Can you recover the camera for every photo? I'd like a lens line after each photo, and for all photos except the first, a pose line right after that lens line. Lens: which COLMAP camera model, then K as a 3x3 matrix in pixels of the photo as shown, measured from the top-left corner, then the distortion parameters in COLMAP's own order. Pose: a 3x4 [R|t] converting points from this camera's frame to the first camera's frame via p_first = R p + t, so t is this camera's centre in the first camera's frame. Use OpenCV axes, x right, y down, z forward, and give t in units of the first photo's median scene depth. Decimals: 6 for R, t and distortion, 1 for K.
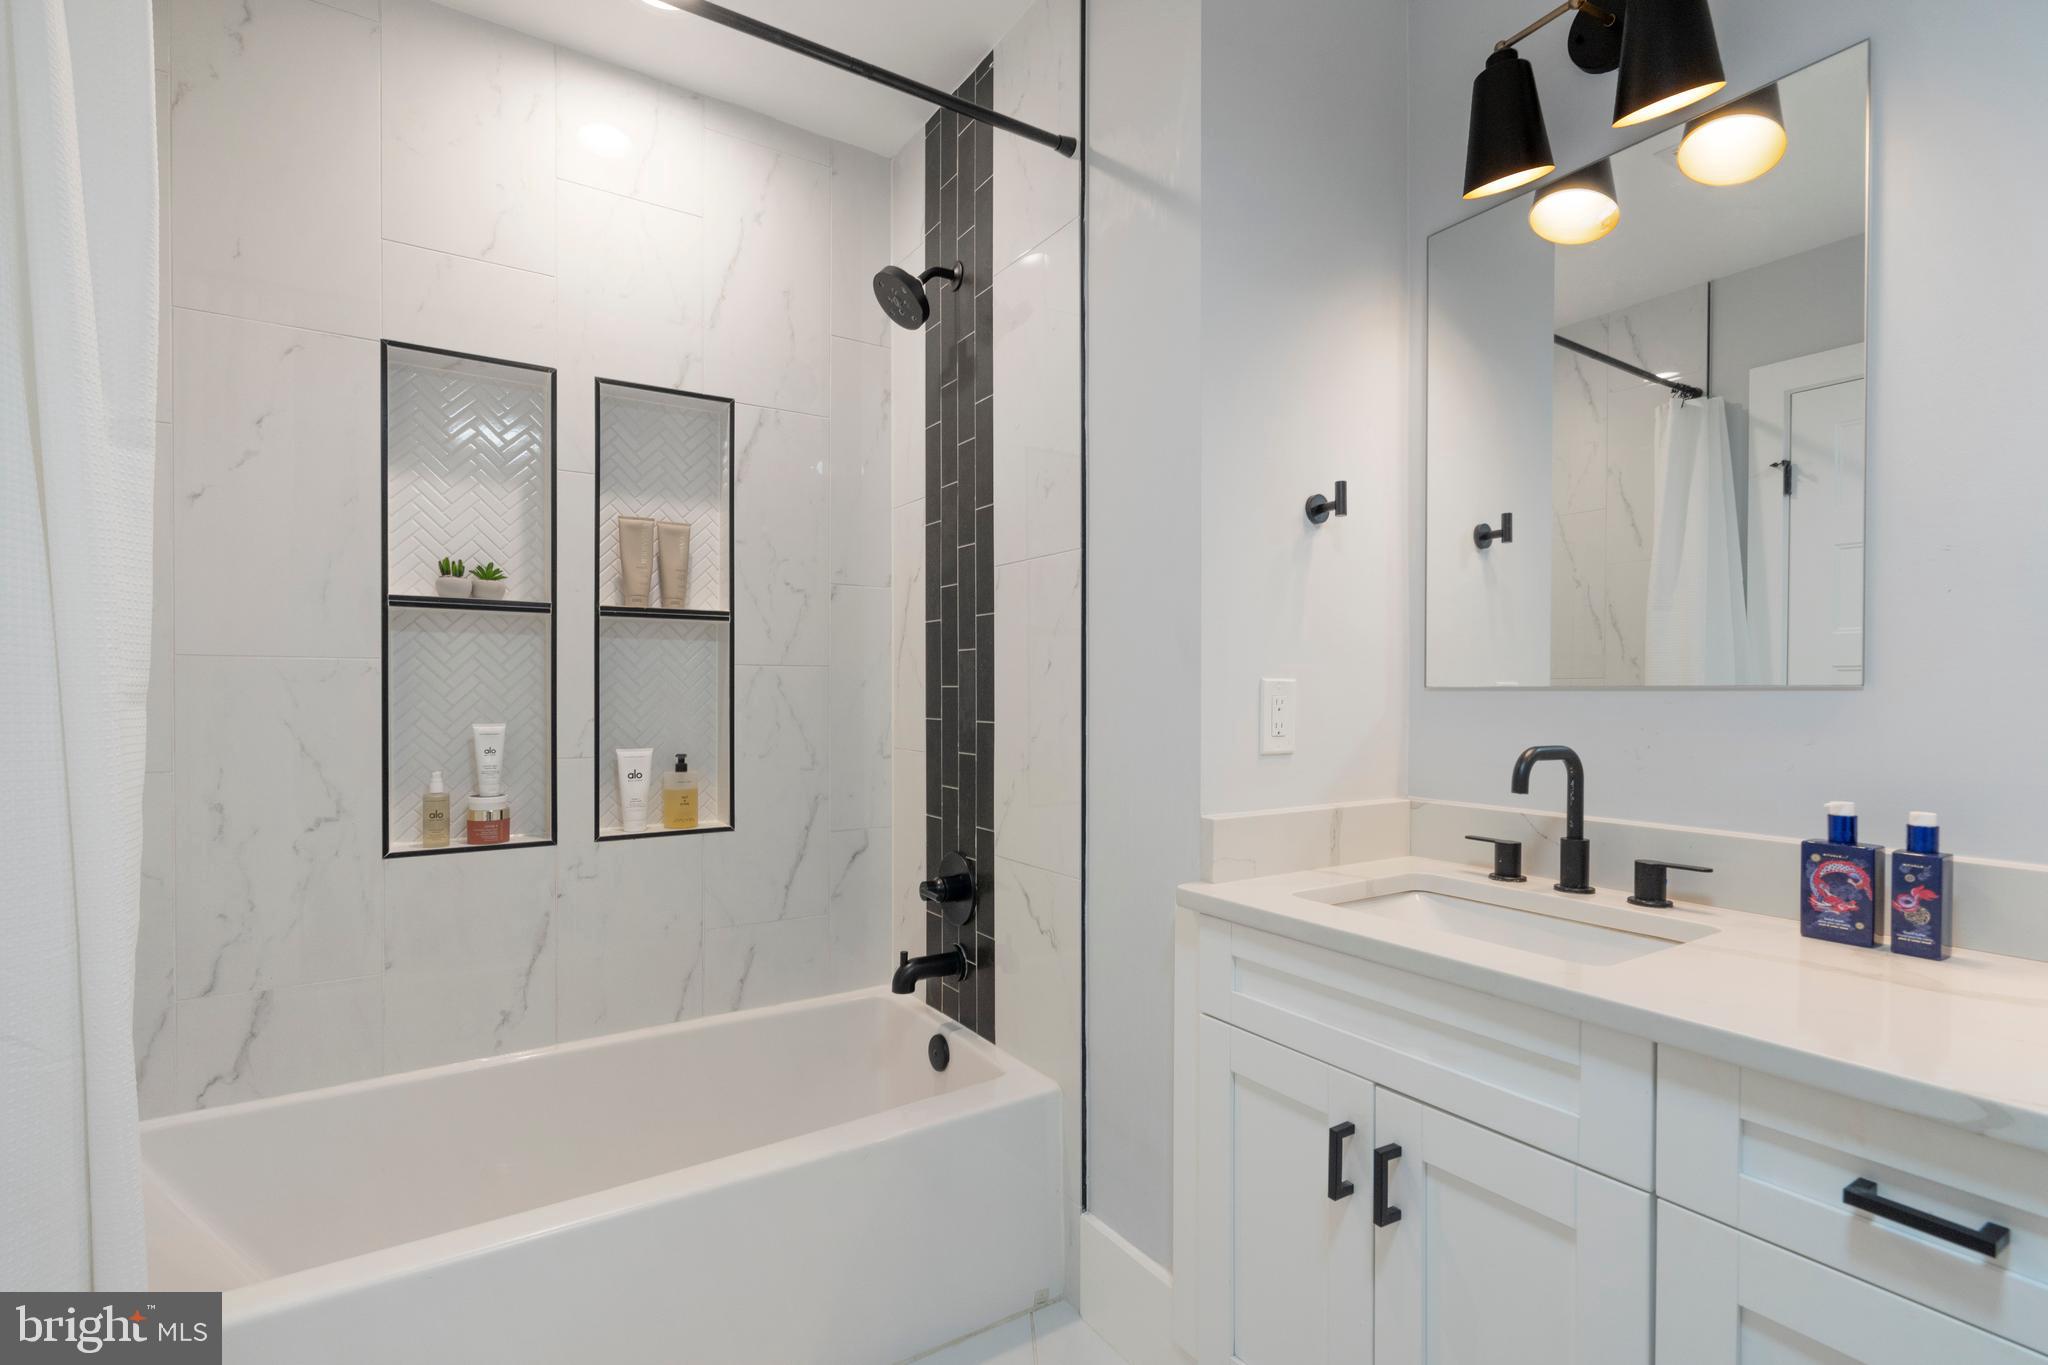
lens RADIAL K [[949.3, 0, 1028.3], [0, 949.3, 690.2], [0, 0, 1]] dist [0.000257, 0.000238]
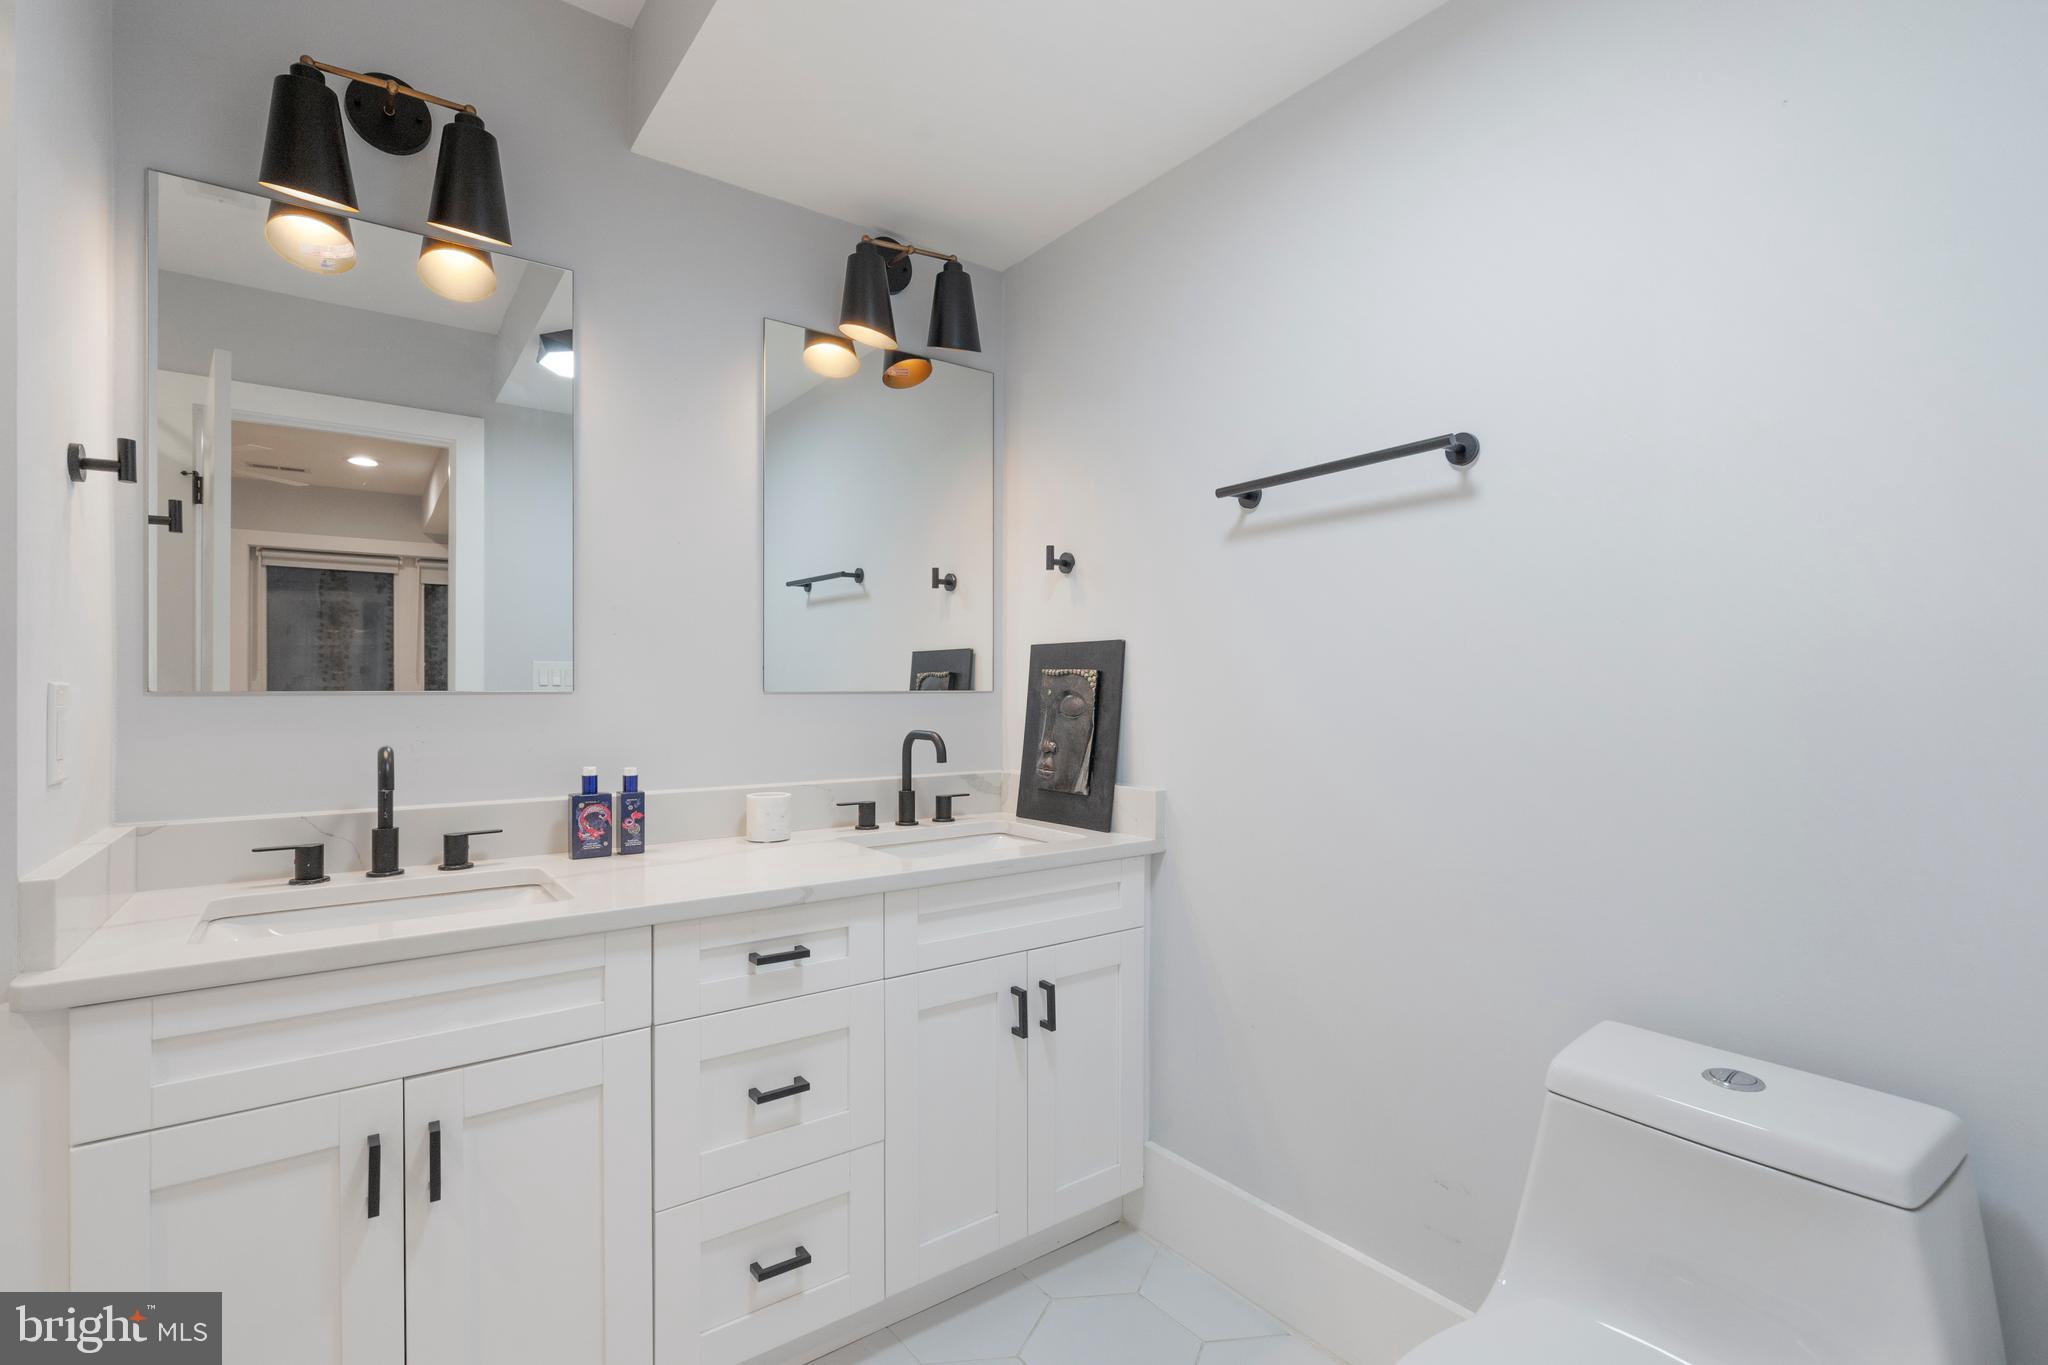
lens RADIAL K [[917.1, 0, 1024.0], [0, 917.1, 682.5], [0, 0, 1]] dist [0.000450, 0.000089]
pose [[-0.062883, 0.005993, 0.998003, -0.675438], [-0.000351, 0.999982, -0.006027, -0.010735], [-0.998021, -0.000729, -0.062879, 0.390127]]
